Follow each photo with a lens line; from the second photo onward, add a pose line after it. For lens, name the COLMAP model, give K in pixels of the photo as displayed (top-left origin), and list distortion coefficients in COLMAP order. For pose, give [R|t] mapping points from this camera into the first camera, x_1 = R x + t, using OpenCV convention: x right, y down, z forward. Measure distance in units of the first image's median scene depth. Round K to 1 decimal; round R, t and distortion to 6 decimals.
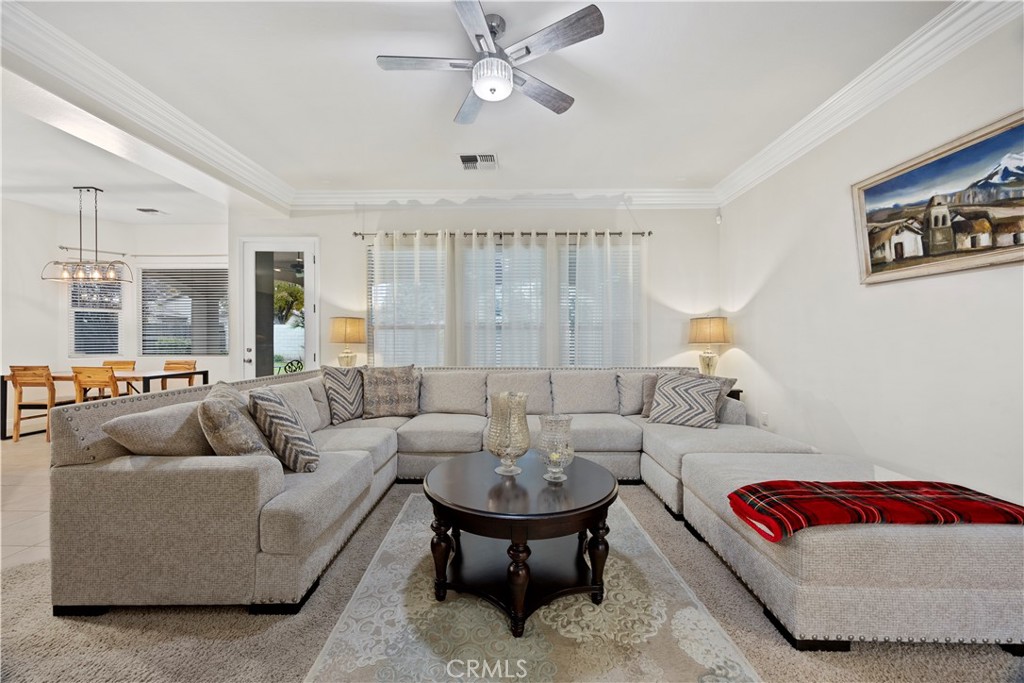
lens RADIAL K [[389.1, 0, 509.6], [0, 389.1, 340.4], [0, 0, 1]] dist [-0.001893, -0.000188]
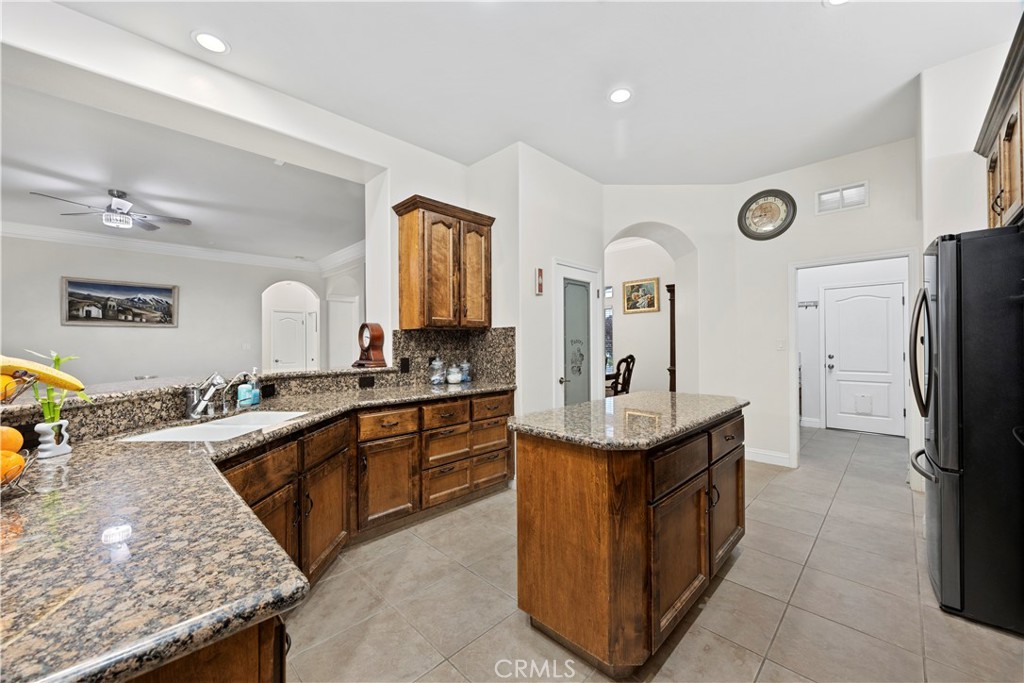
lens RADIAL K [[389.1, 0, 510.4], [0, 389.1, 342.3], [0, 0, 1]] dist [-0.001893, -0.000188]
pose [[-0.715003, 0.006170, 0.699094, -1.399886], [0.007454, 0.999971, -0.001202, -0.019835], [-0.699082, 0.004352, -0.715029, 0.505952]]
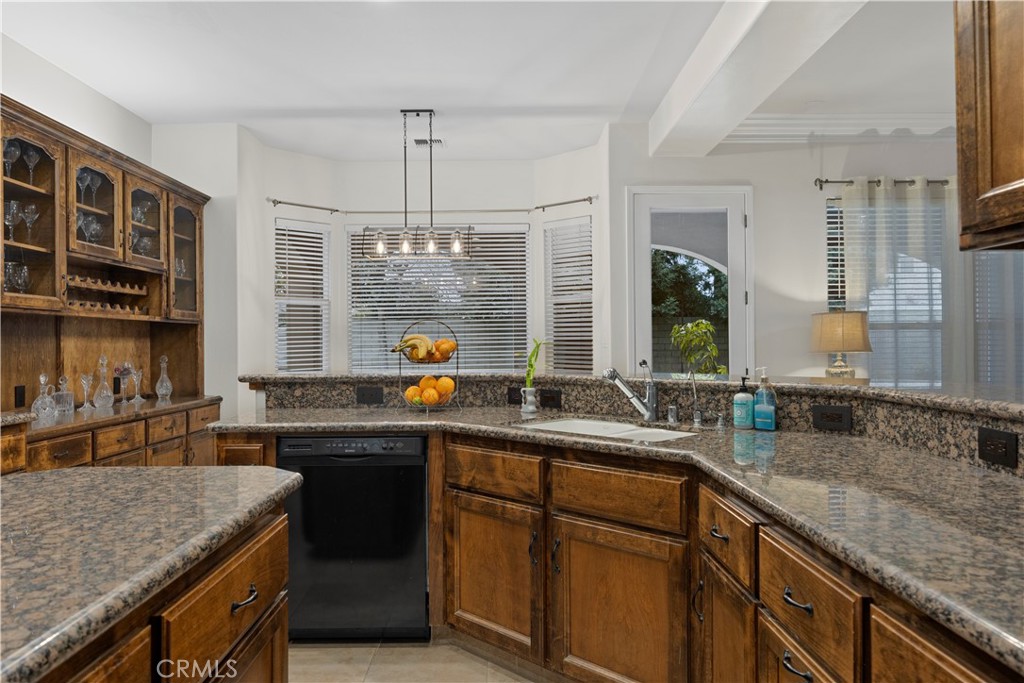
lens RADIAL K [[706.4, 0, 509.5], [0, 706.4, 343.8], [0, 0, 1]] dist [-0.009245, 0.001361]
pose [[0.999743, -0.008274, 0.021112, -1.004780], [0.008313, 0.999964, -0.001763, -0.008391], [-0.021097, 0.001938, 0.999776, -0.163927]]
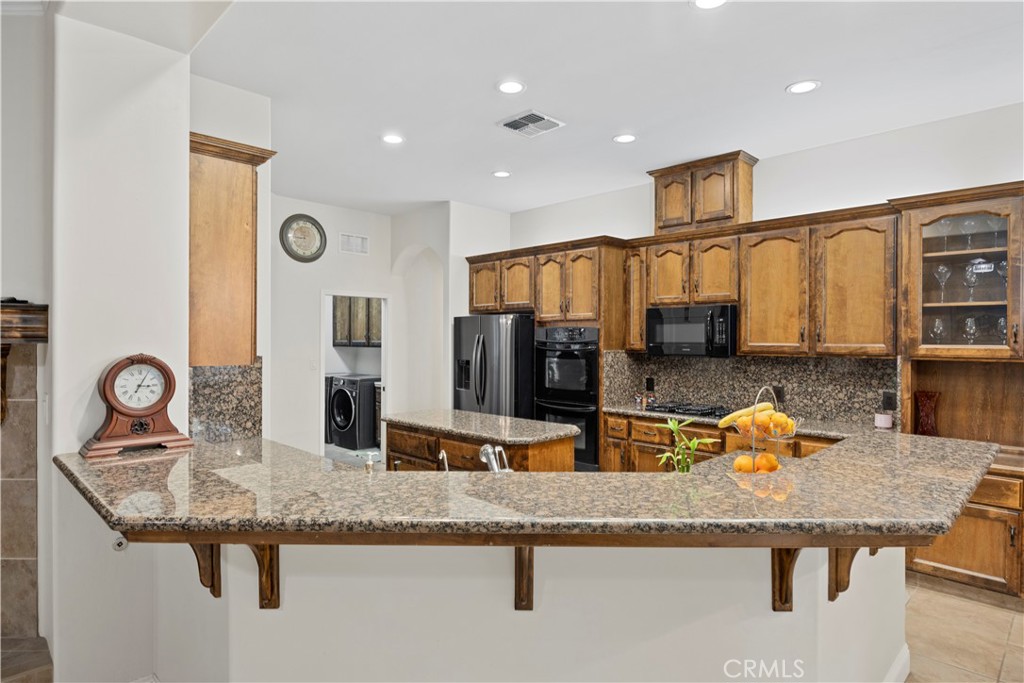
lens RADIAL K [[569.1, 0, 507.4], [0, 569.1, 342.8], [0, 0, 1]] dist [-0.002035, -0.002330]
pose [[-0.703234, 0.002220, -0.710955, -0.565215], [-0.005956, 0.999942, 0.009014, -0.077044], [0.710934, 0.010574, -0.703179, 0.750745]]
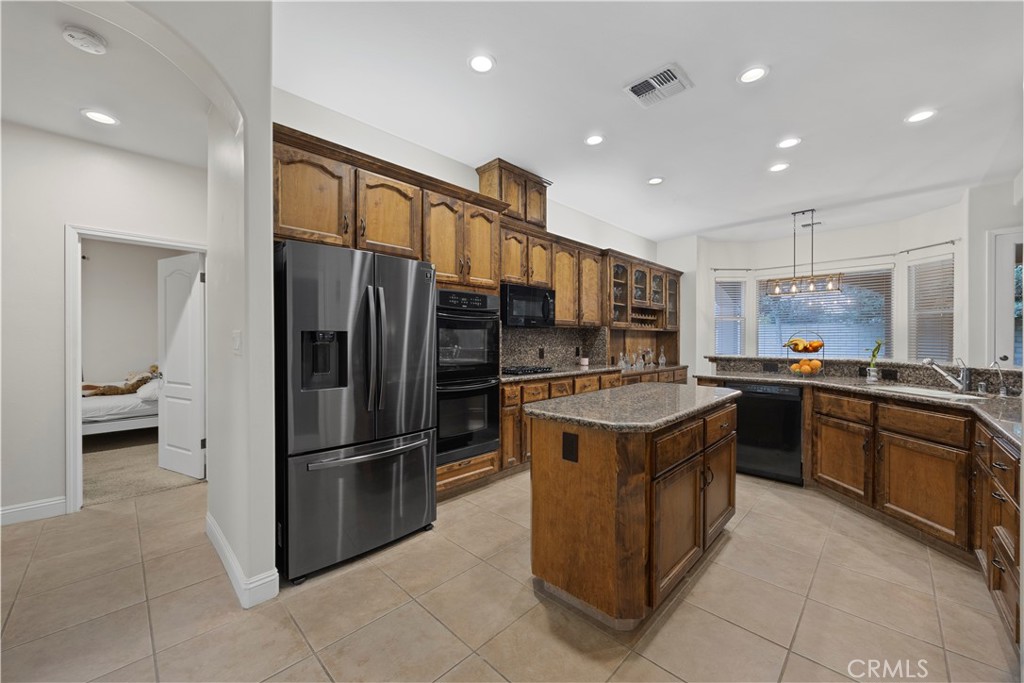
lens RADIAL K [[389.1, 0, 511.2], [0, 389.1, 340.5], [0, 0, 1]] dist [-0.001893, -0.000188]
pose [[0.724326, 0.001993, -0.689455, -0.959996], [-0.001875, 0.999998, 0.000921, -0.014912], [0.689455, 0.000625, 0.724328, -0.431061]]
